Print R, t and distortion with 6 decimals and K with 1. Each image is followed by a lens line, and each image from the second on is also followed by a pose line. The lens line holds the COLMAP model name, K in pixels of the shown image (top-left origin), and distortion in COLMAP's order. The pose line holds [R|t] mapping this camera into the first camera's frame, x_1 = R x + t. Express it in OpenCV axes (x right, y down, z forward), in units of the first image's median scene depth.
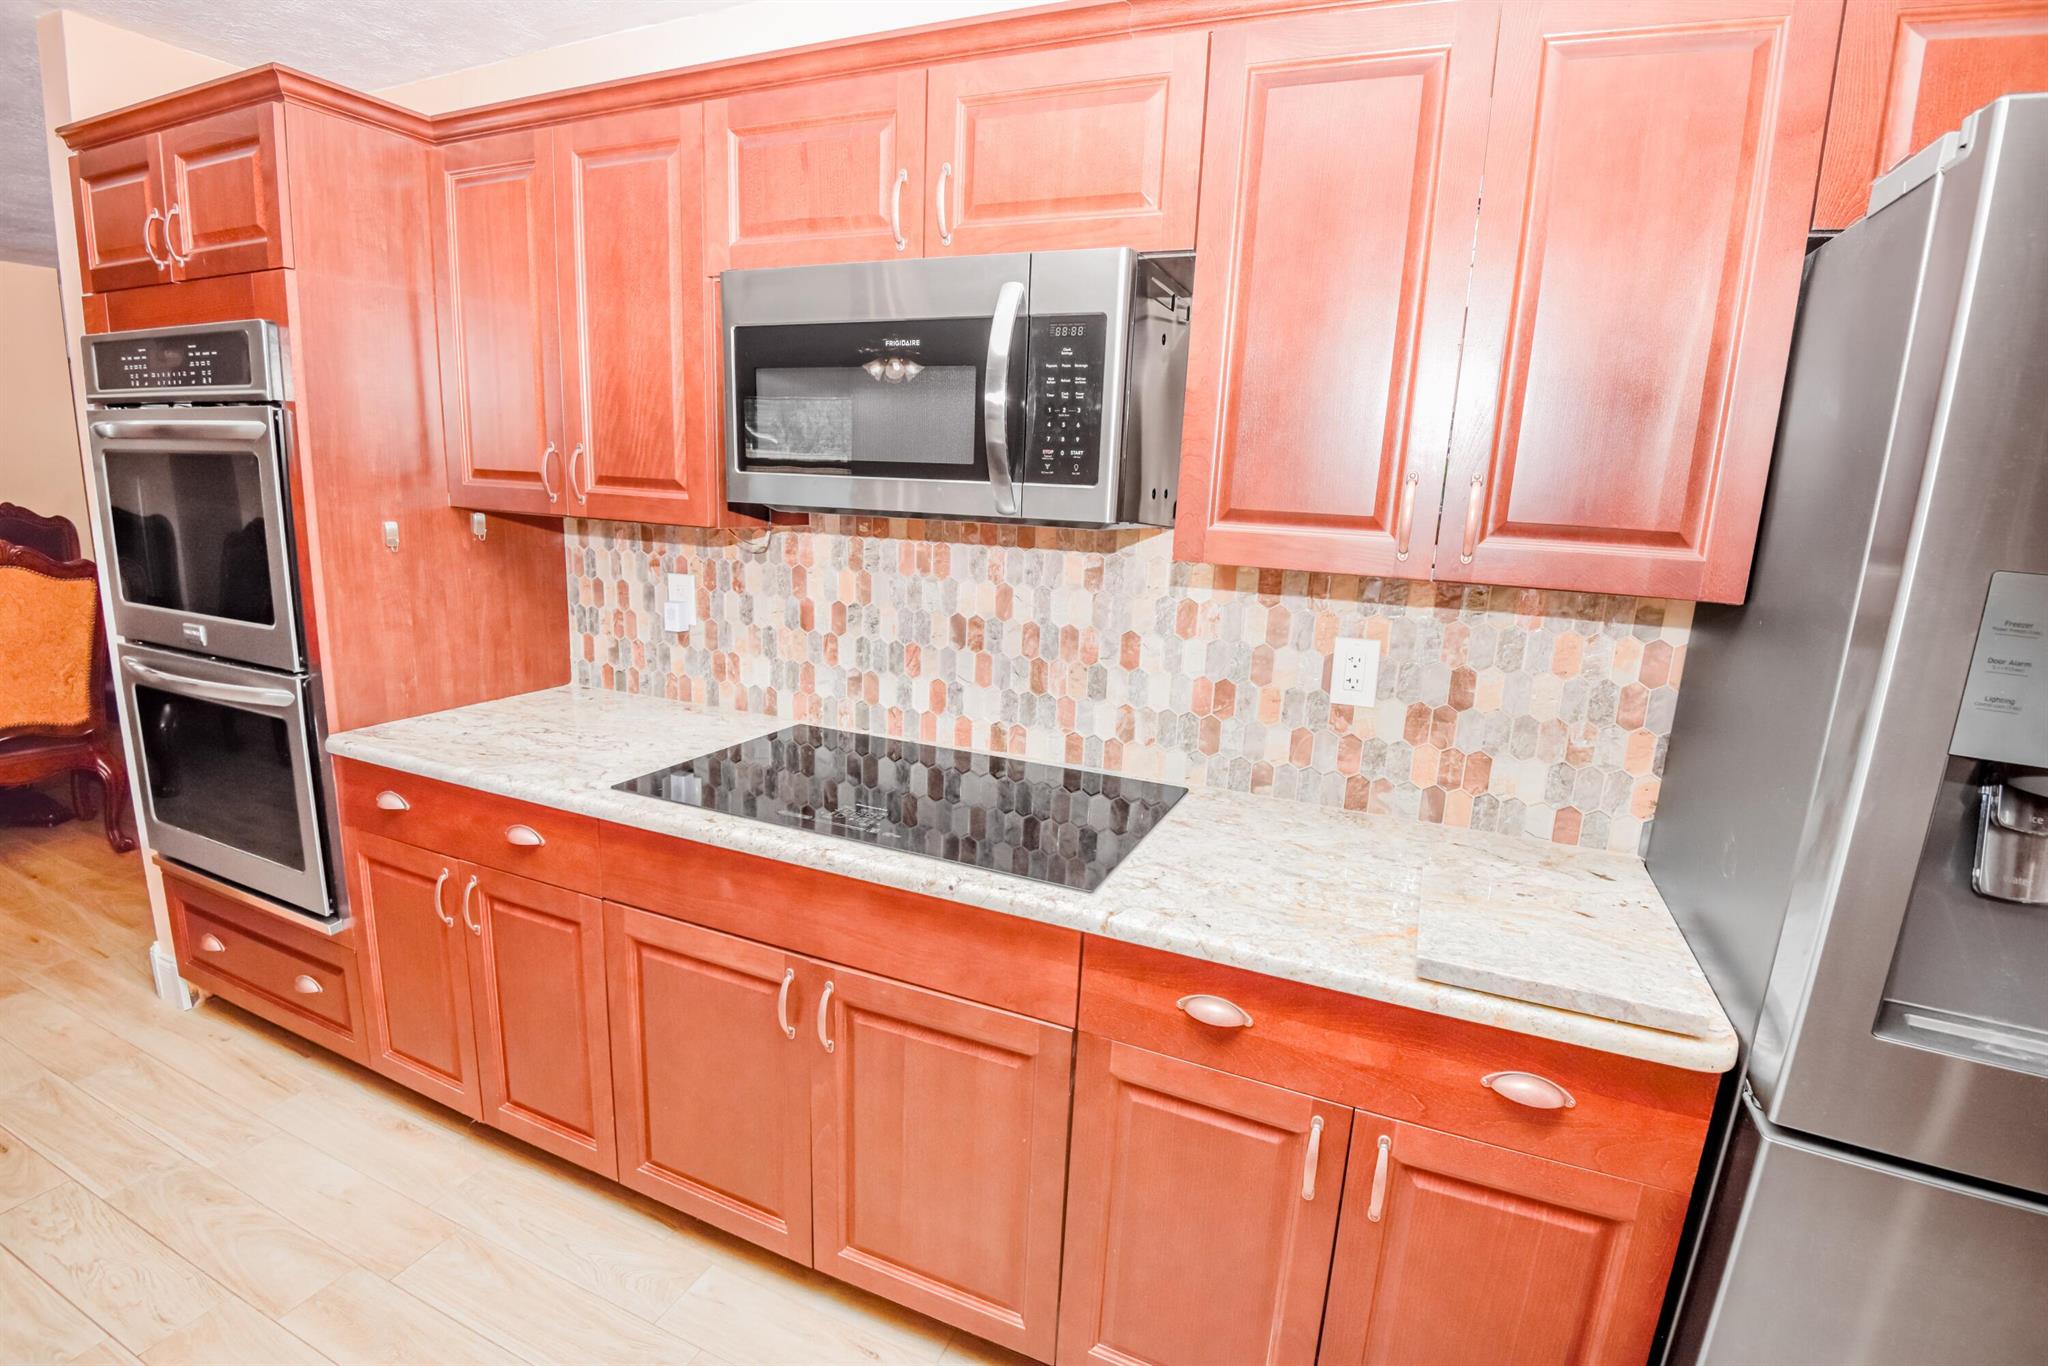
lens RADIAL K [[943.4, 0, 1024.0], [0, 943.4, 683.0], [0, 0, 1]] dist [-0.003727, -0.018151]
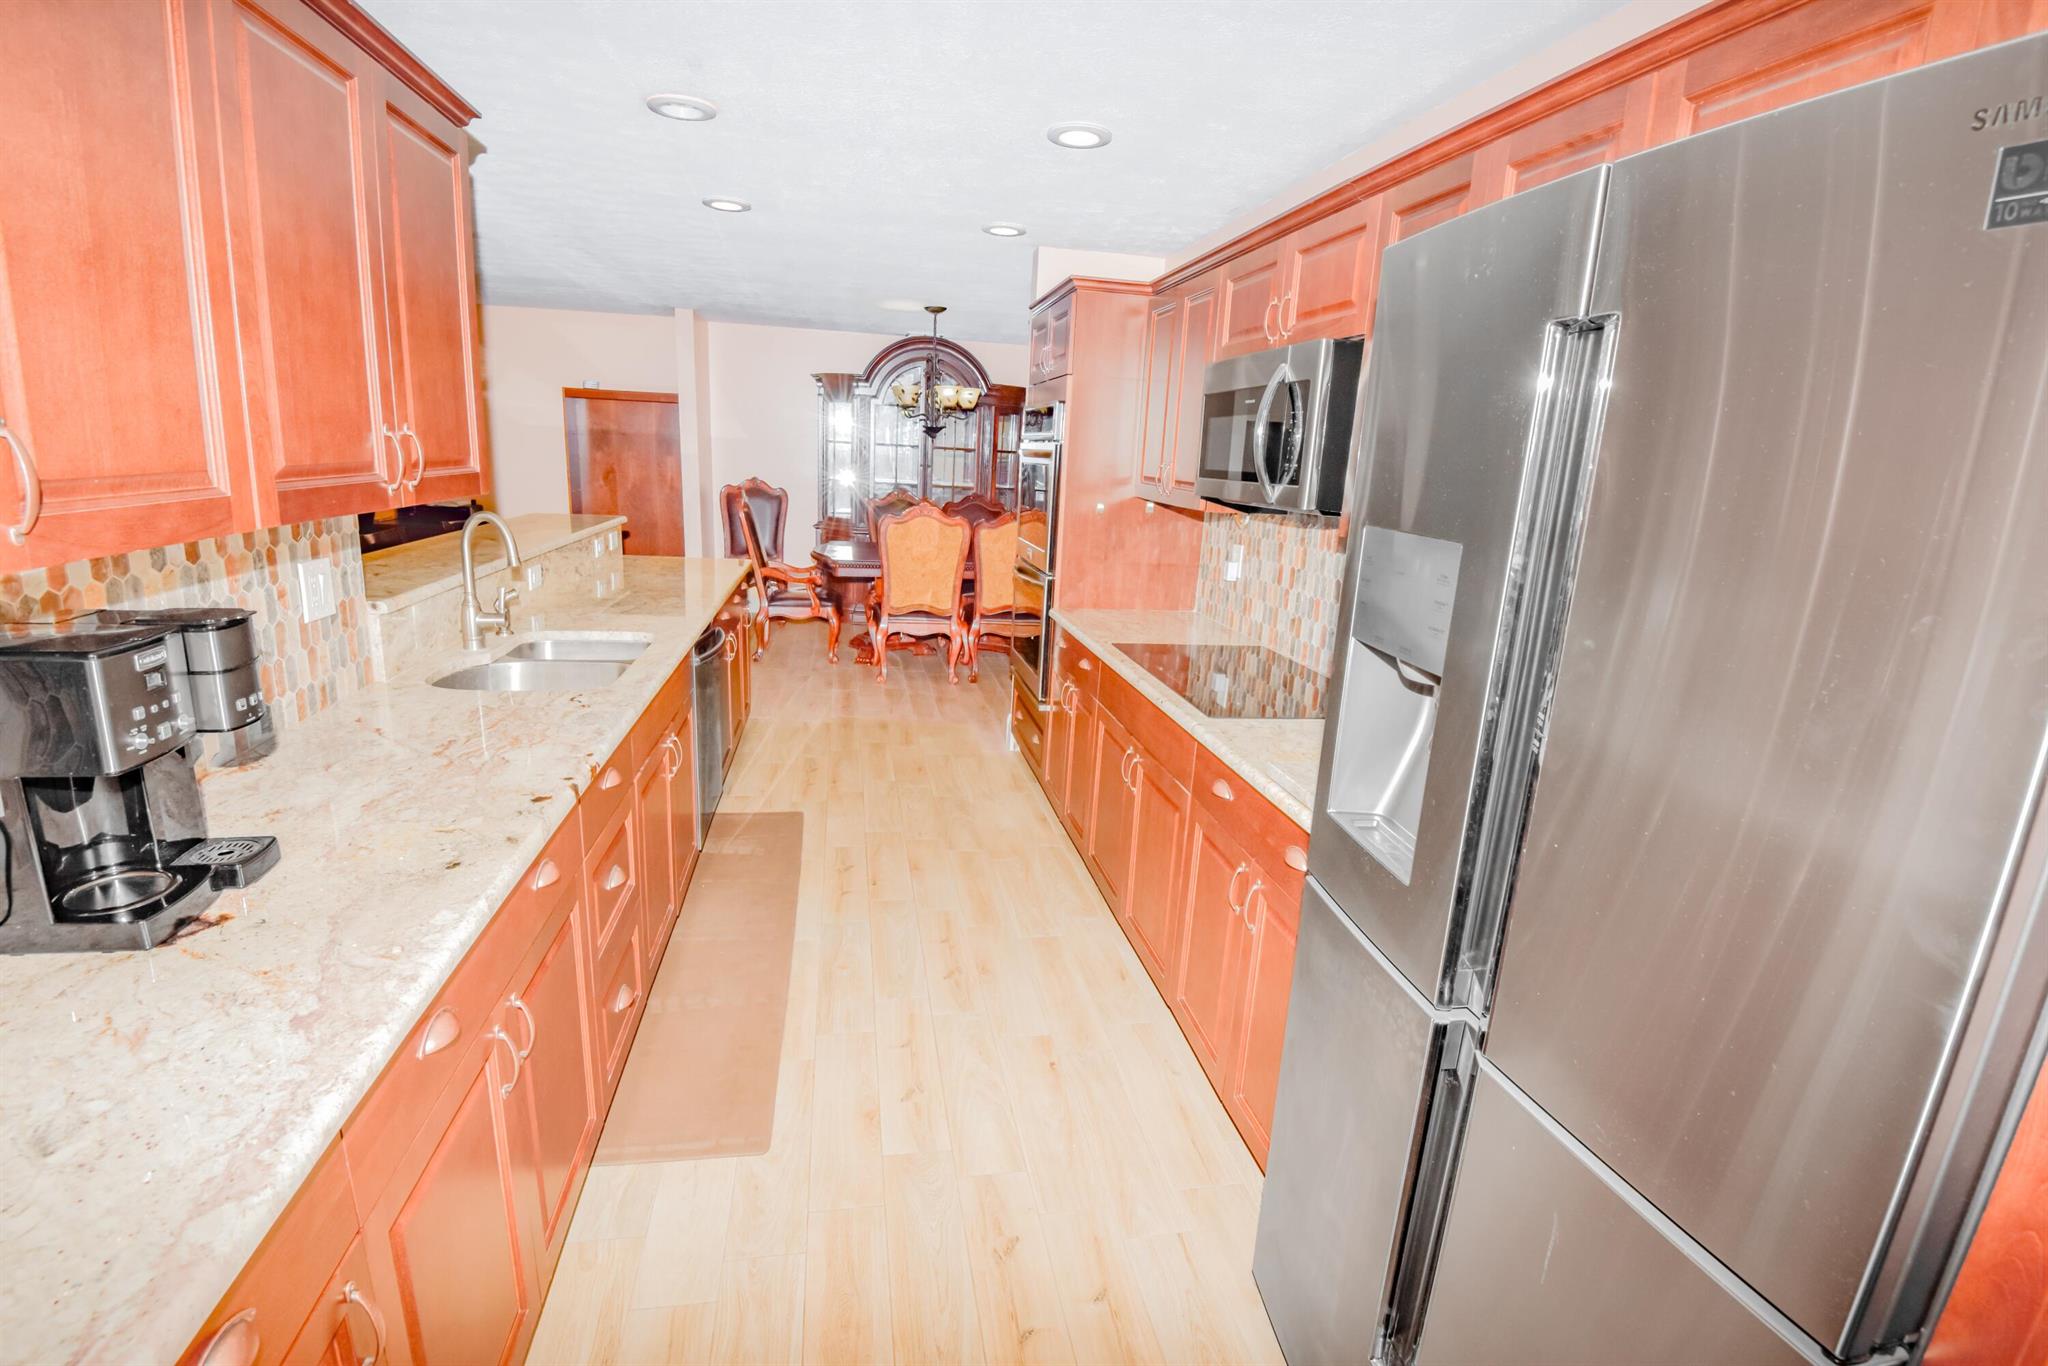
lens RADIAL K [[943.4, 0, 1024.0], [0, 943.4, 683.0], [0, 0, 1]] dist [-0.003727, -0.018151]
pose [[0.571049, 0.182803, -0.800303, 0.810980], [-0.190984, 0.977725, 0.087055, 0.045888], [0.798391, 0.103132, 0.593242, -0.203883]]
